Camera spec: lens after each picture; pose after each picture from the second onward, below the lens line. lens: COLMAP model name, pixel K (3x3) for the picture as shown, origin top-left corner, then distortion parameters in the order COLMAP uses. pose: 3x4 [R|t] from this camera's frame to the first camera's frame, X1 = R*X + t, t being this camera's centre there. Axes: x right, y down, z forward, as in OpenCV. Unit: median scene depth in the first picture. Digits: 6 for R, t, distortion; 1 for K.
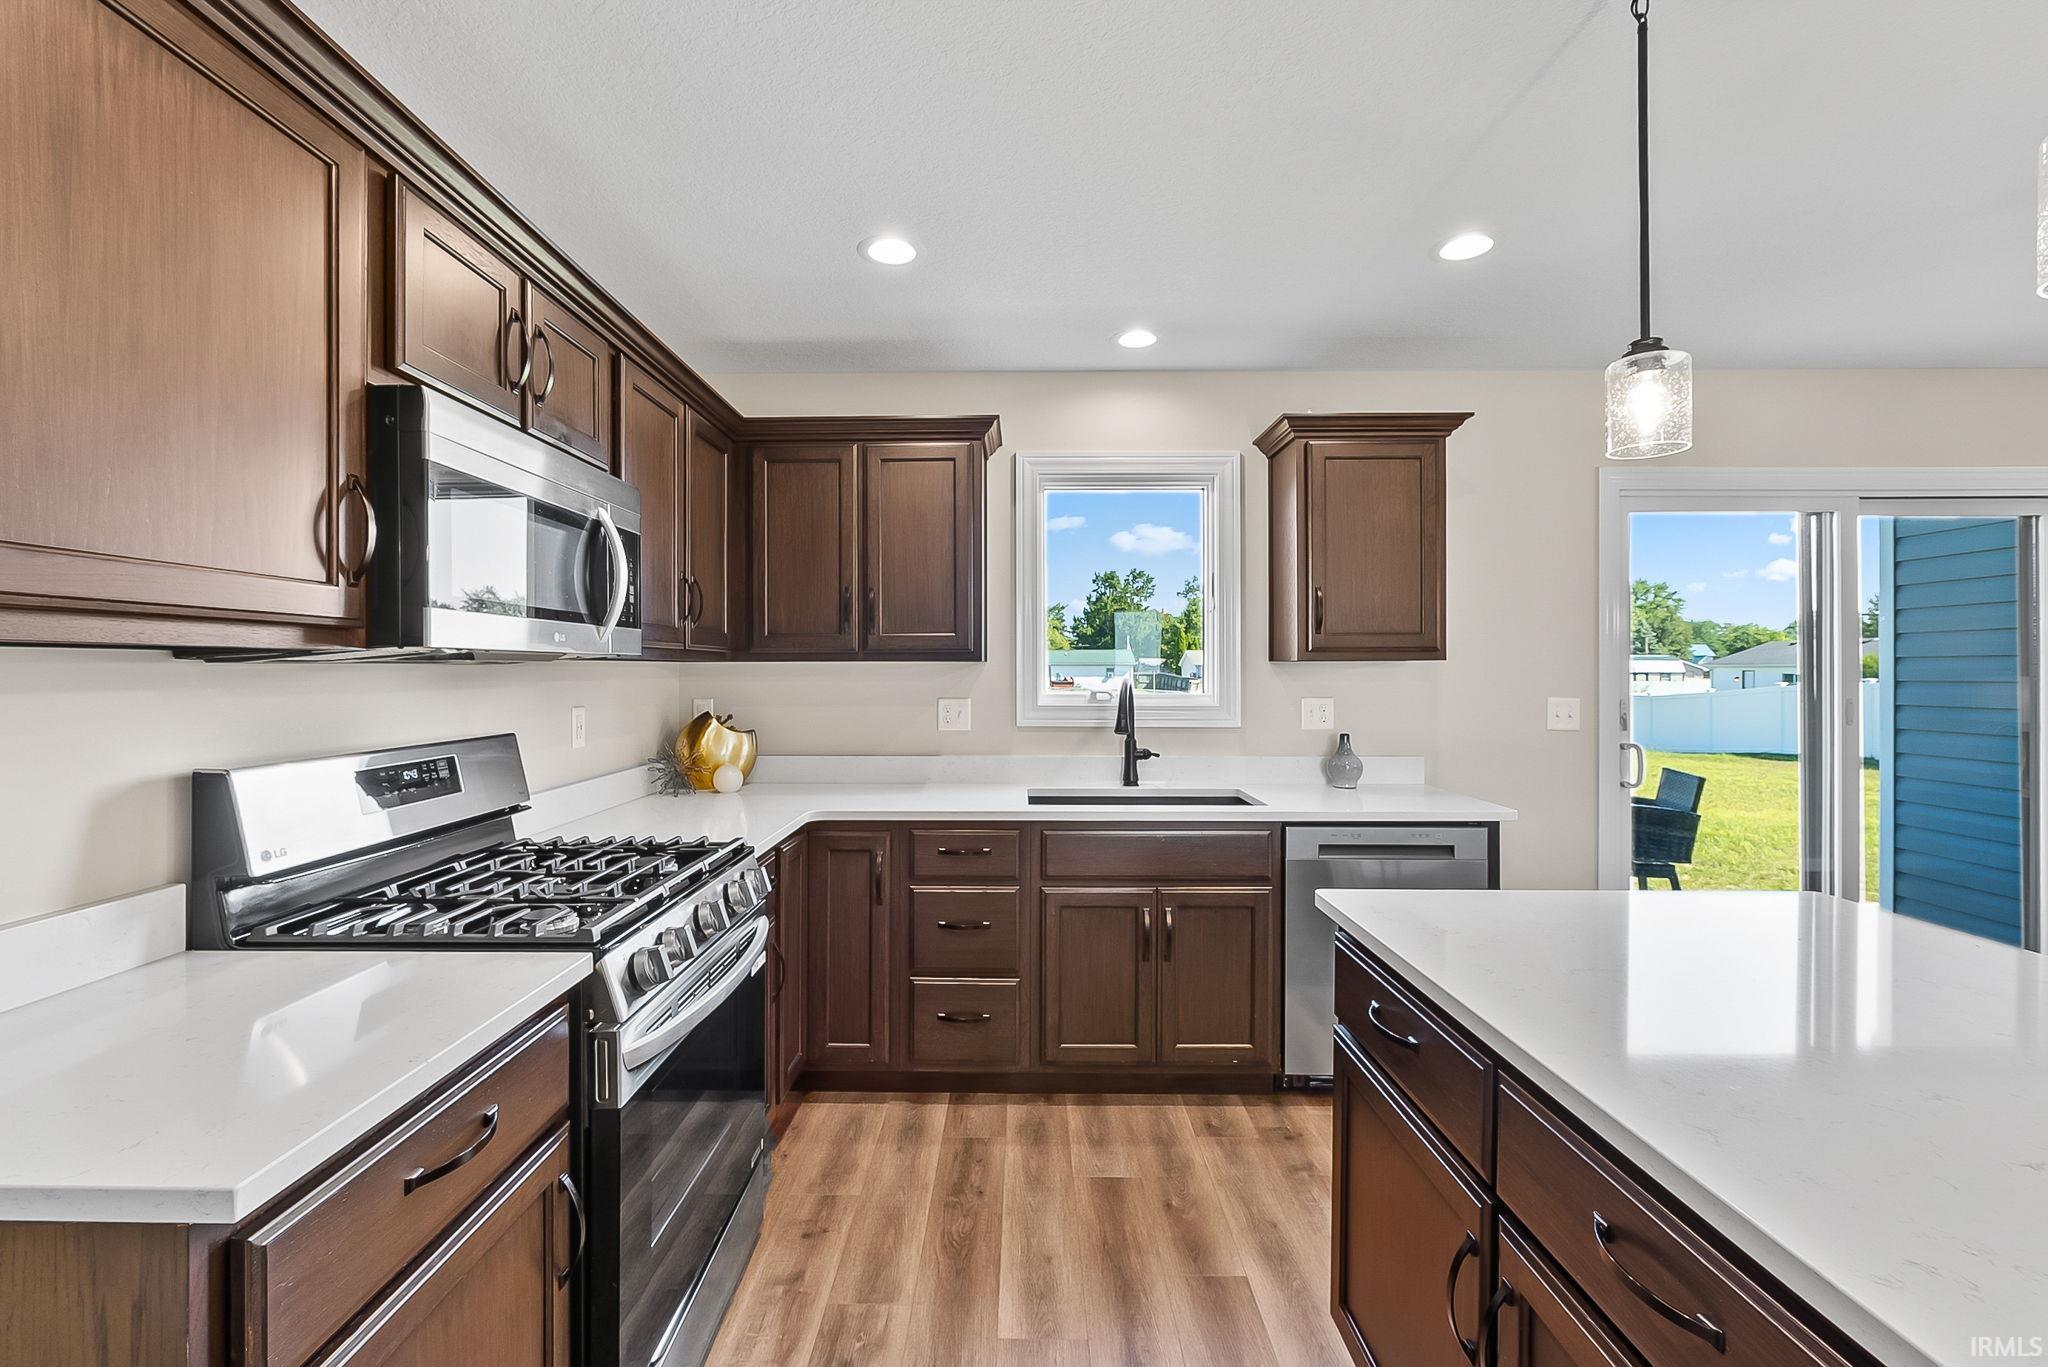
lens RADIAL K [[868.3, 0, 1002.8], [0, 868.3, 669.4], [0, 0, 1]] dist [-0.004208, 0.000185]
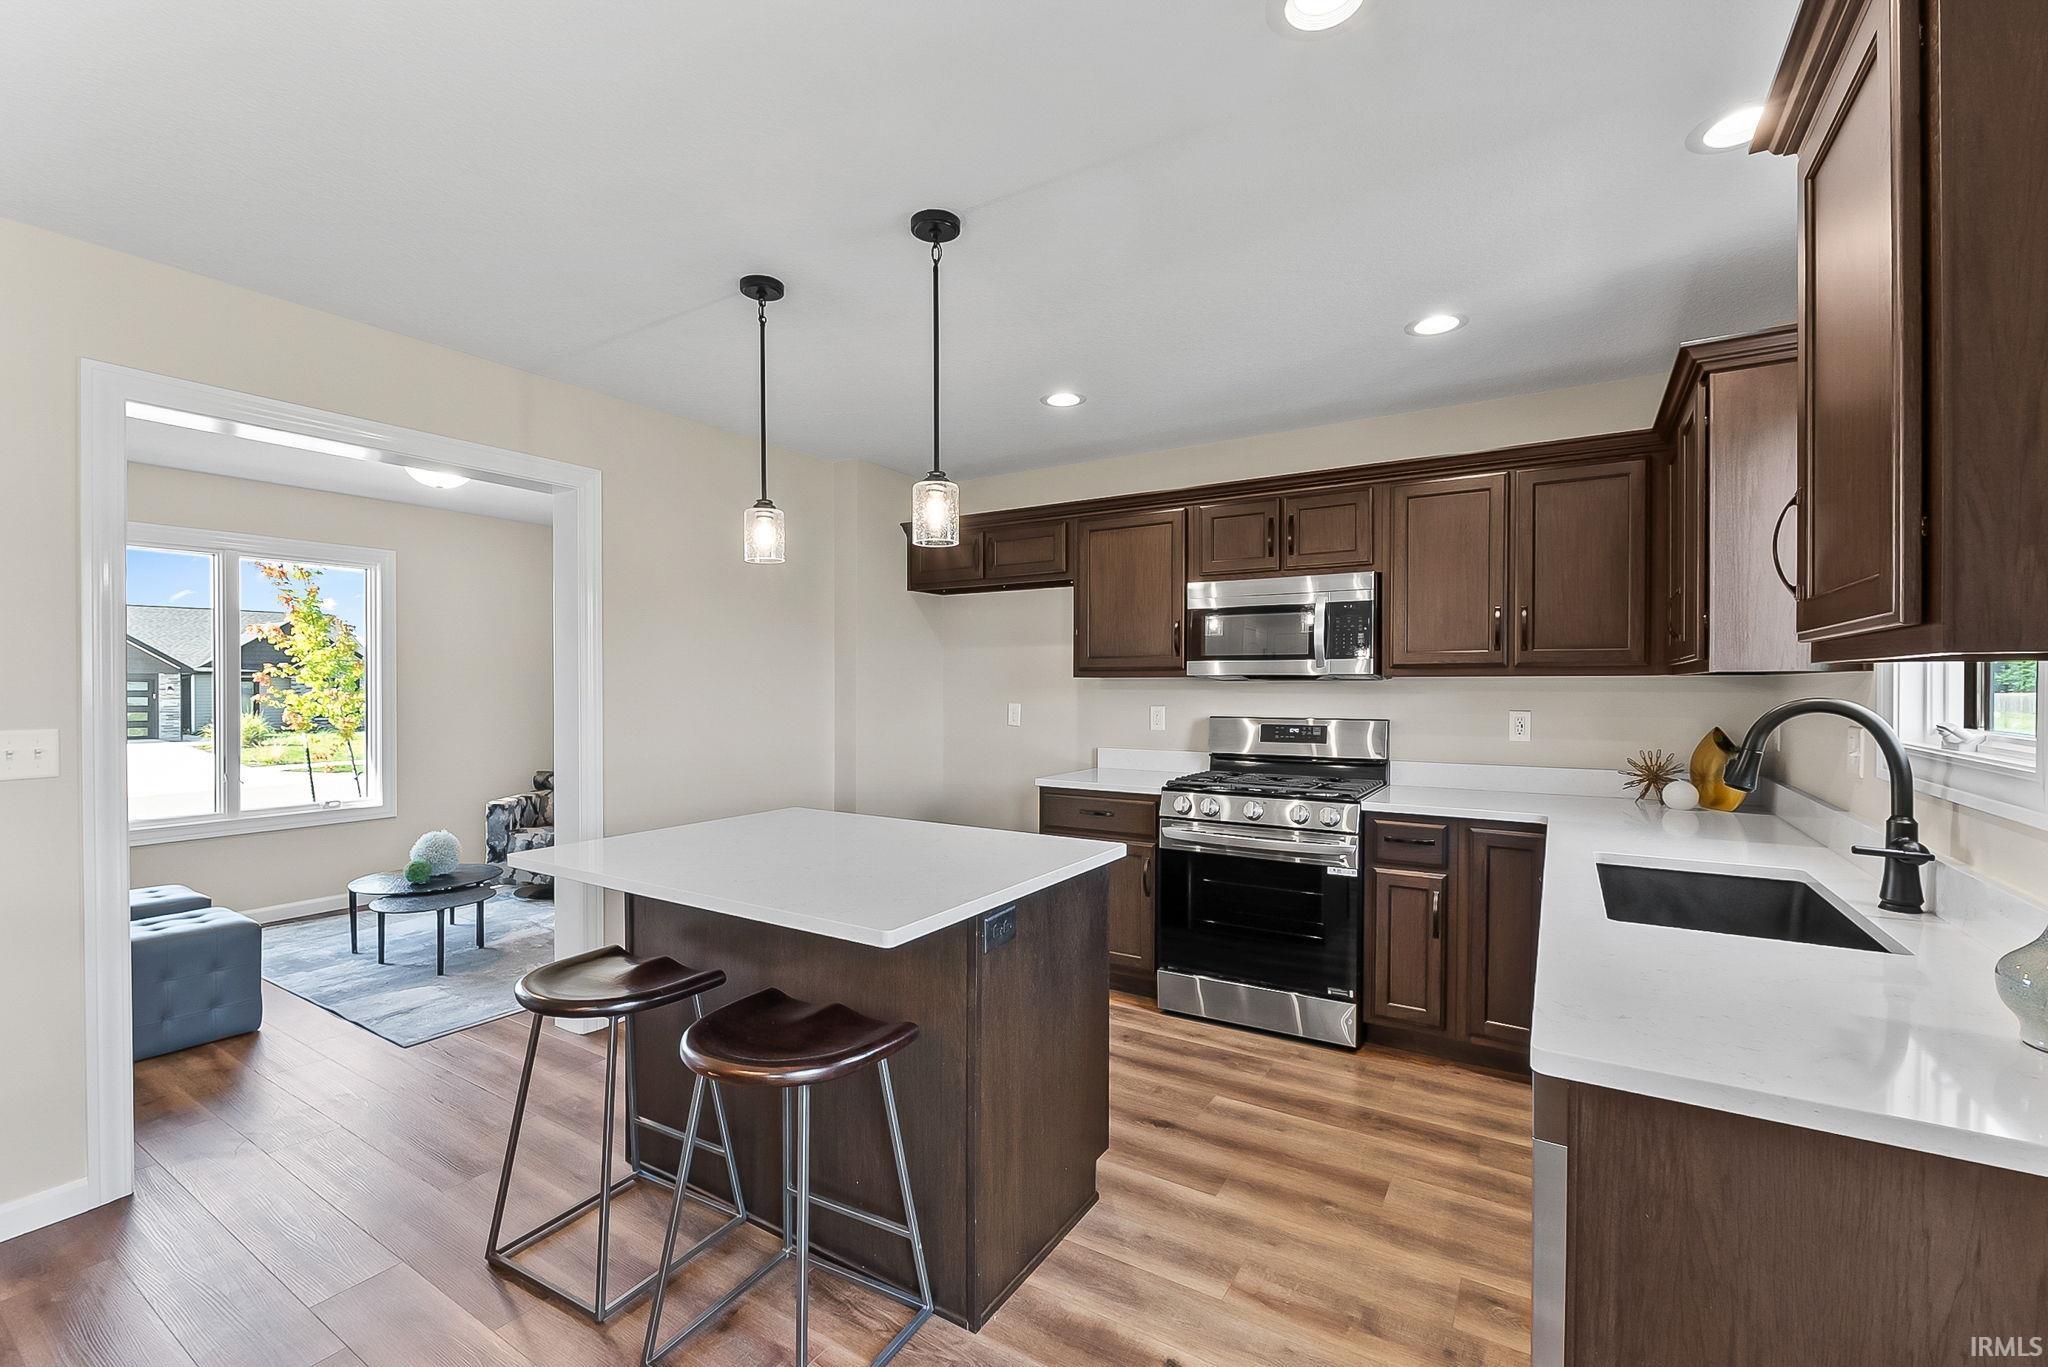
lens RADIAL K [[868.3, 0, 1008.8], [0, 868.3, 693.0], [0, 0, 1]] dist [-0.004208, 0.000185]
pose [[-0.520804, 0.009273, -0.853626, 1.017197], [-0.001281, 0.999931, 0.011643, 0.000575], [0.853675, 0.007157, -0.520757, 0.972730]]
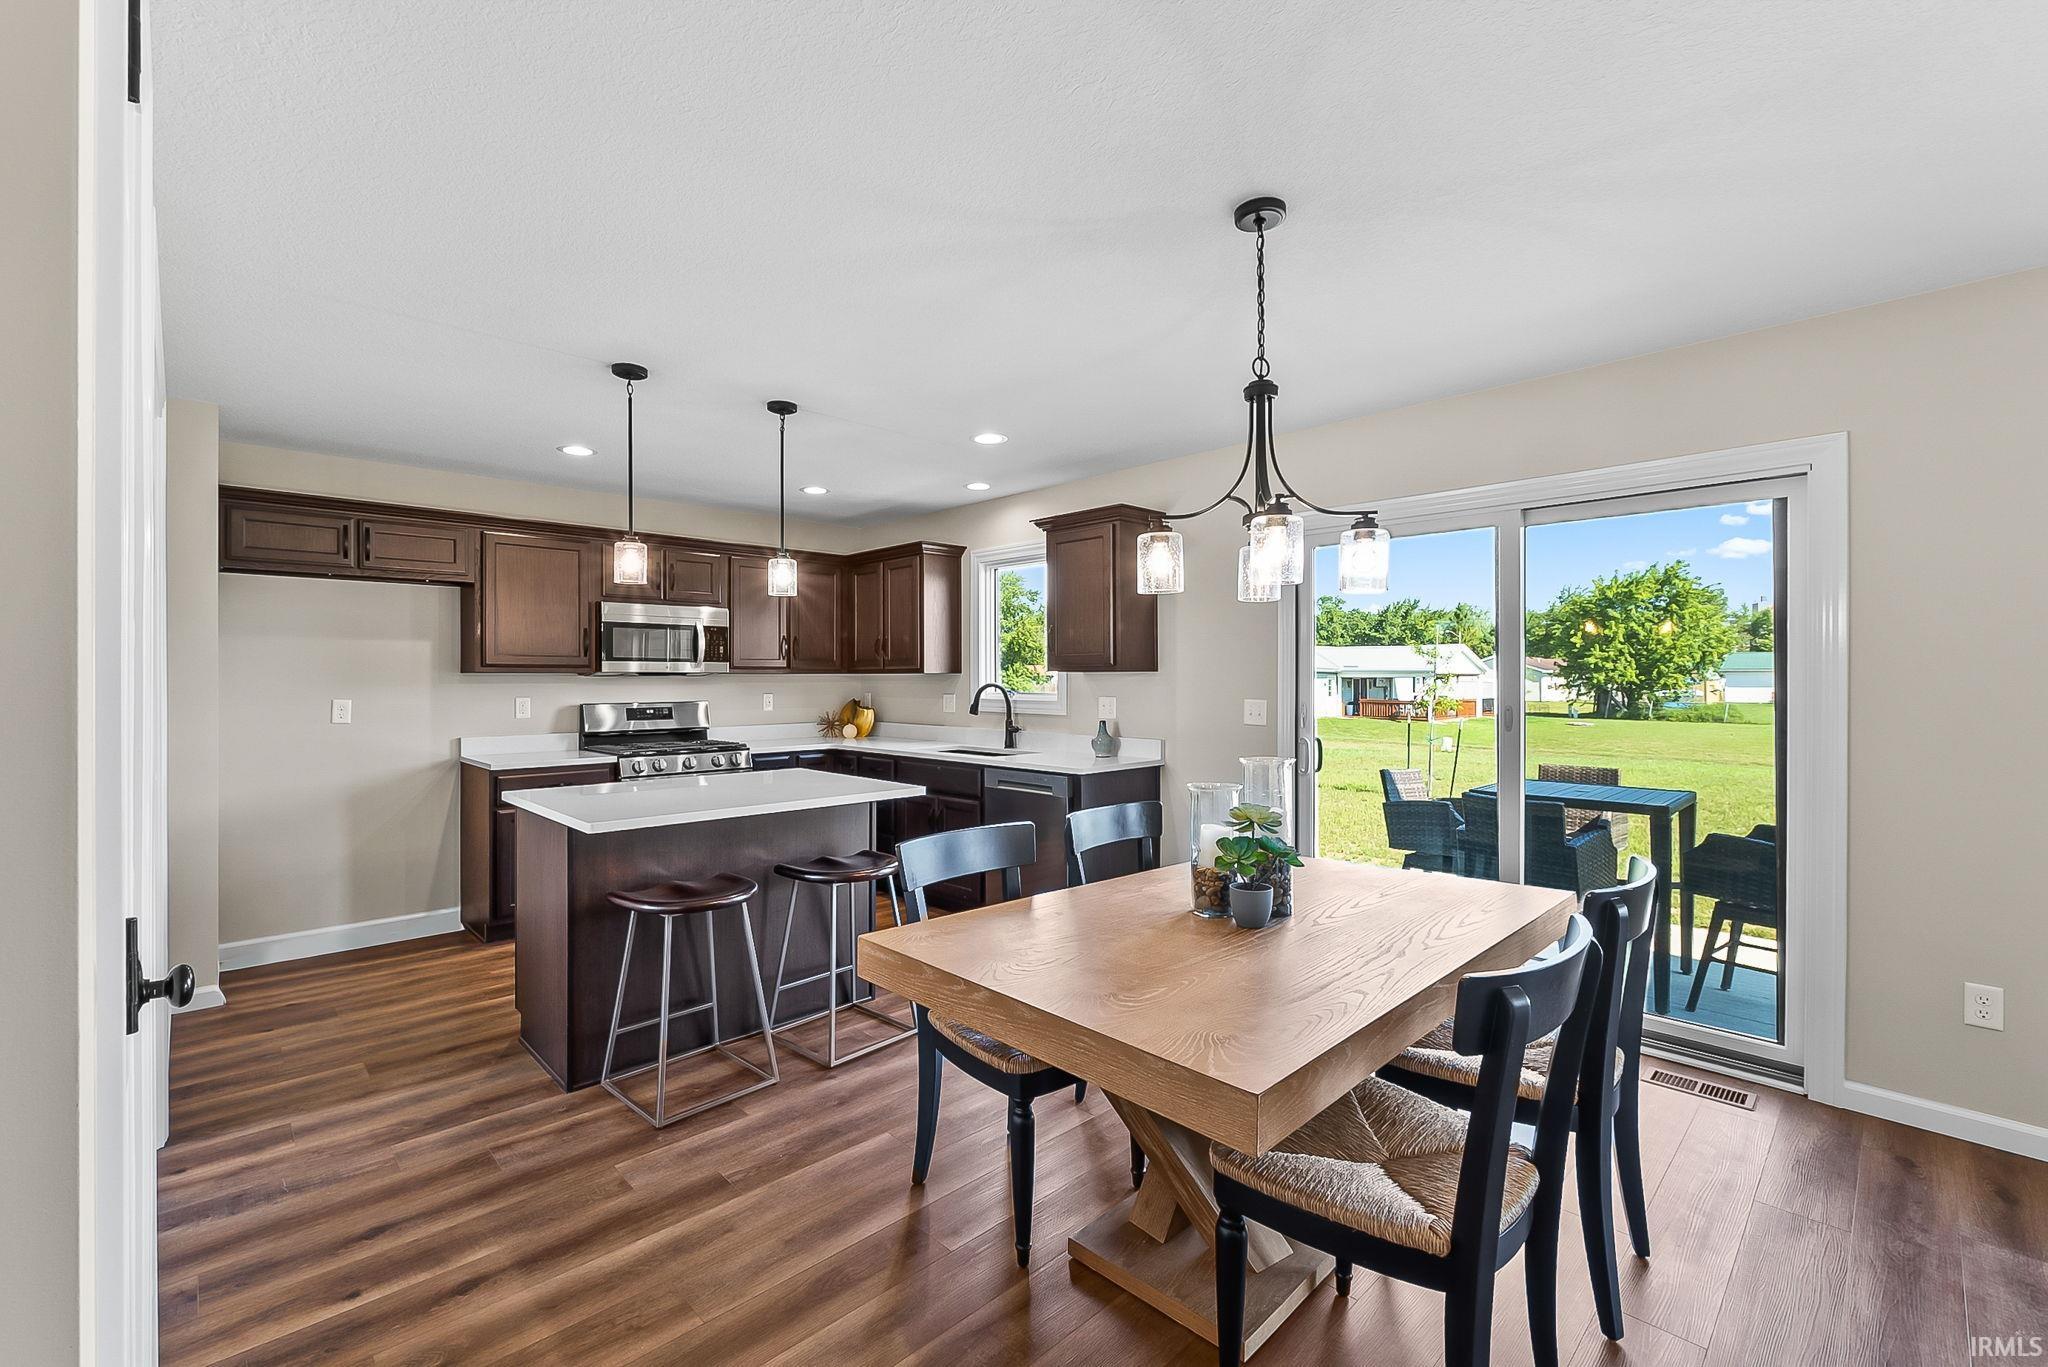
lens RADIAL K [[868.3, 0, 1017.6], [0, 868.3, 683.2], [0, 0, 1]] dist [-0.004208, 0.000185]
pose [[0.711235, 0.004559, -0.702939, 1.572120], [0.000036, 0.999979, 0.006521, -0.000134], [0.702954, -0.004663, 0.711220, -0.191608]]
